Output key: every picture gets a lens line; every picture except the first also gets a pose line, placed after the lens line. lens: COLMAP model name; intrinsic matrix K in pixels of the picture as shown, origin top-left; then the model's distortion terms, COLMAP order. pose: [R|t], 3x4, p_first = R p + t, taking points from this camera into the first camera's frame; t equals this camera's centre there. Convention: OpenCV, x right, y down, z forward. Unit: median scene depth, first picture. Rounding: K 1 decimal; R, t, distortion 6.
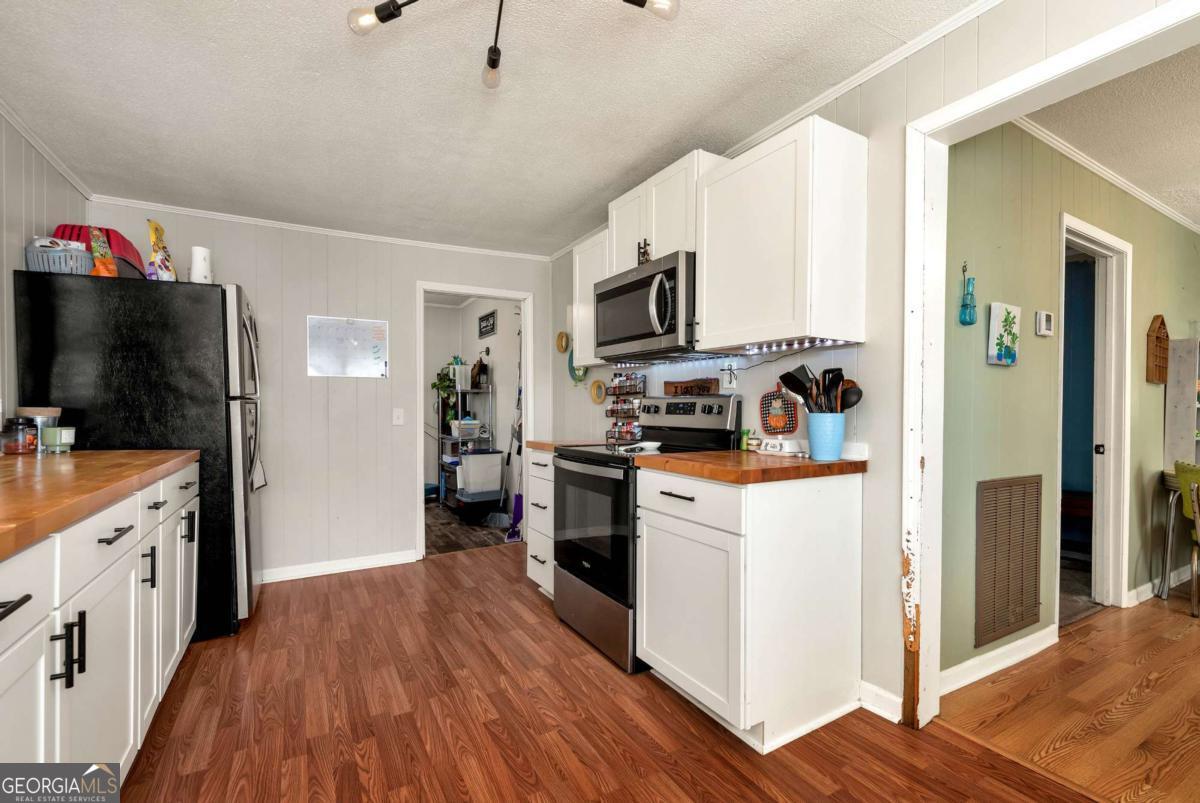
lens RADIAL K [[552.0, 0, 599.3], [0, 552.0, 408.6], [0, 0, 1]] dist [-0.001163, -0.000602]
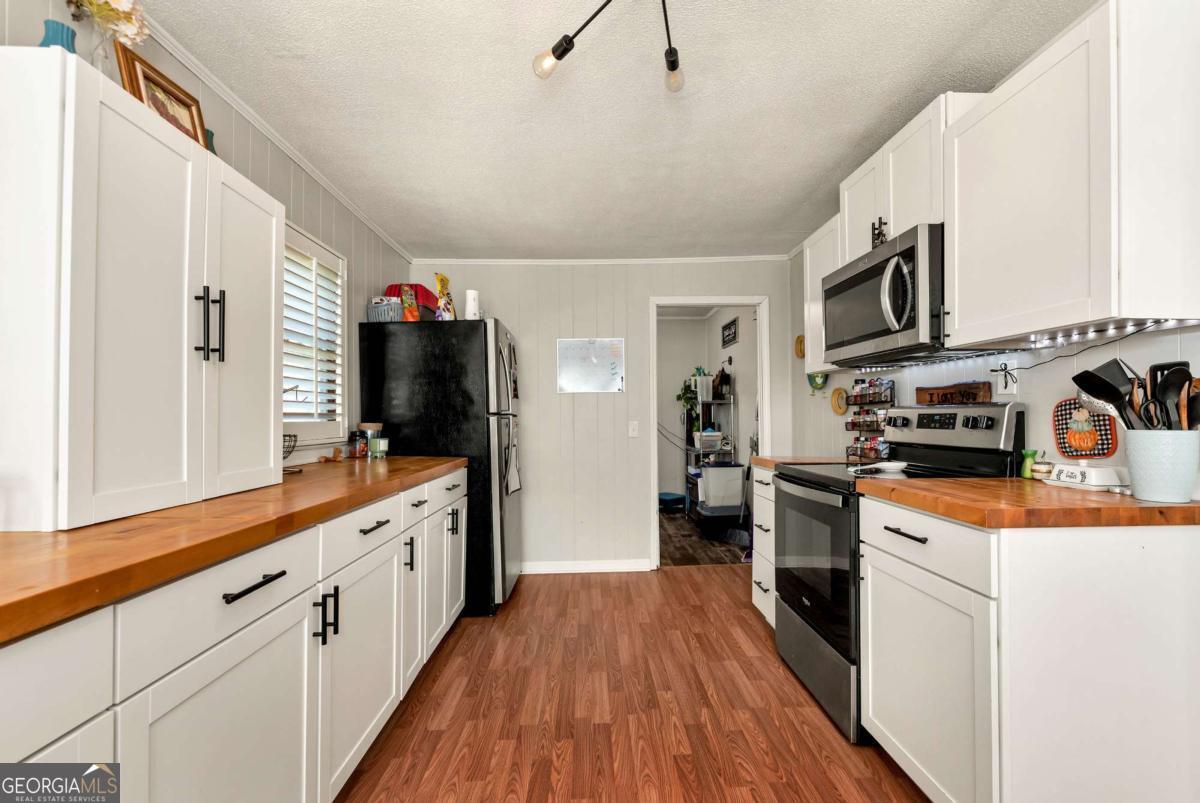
lens RADIAL K [[552.0, 0, 599.3], [0, 552.0, 408.6], [0, 0, 1]] dist [-0.001163, -0.000602]
pose [[0.878930, -0.015349, -0.476705, 0.106979], [0.008235, 0.999821, -0.017009, -0.009442], [0.476880, 0.011024, 0.878899, 0.074623]]
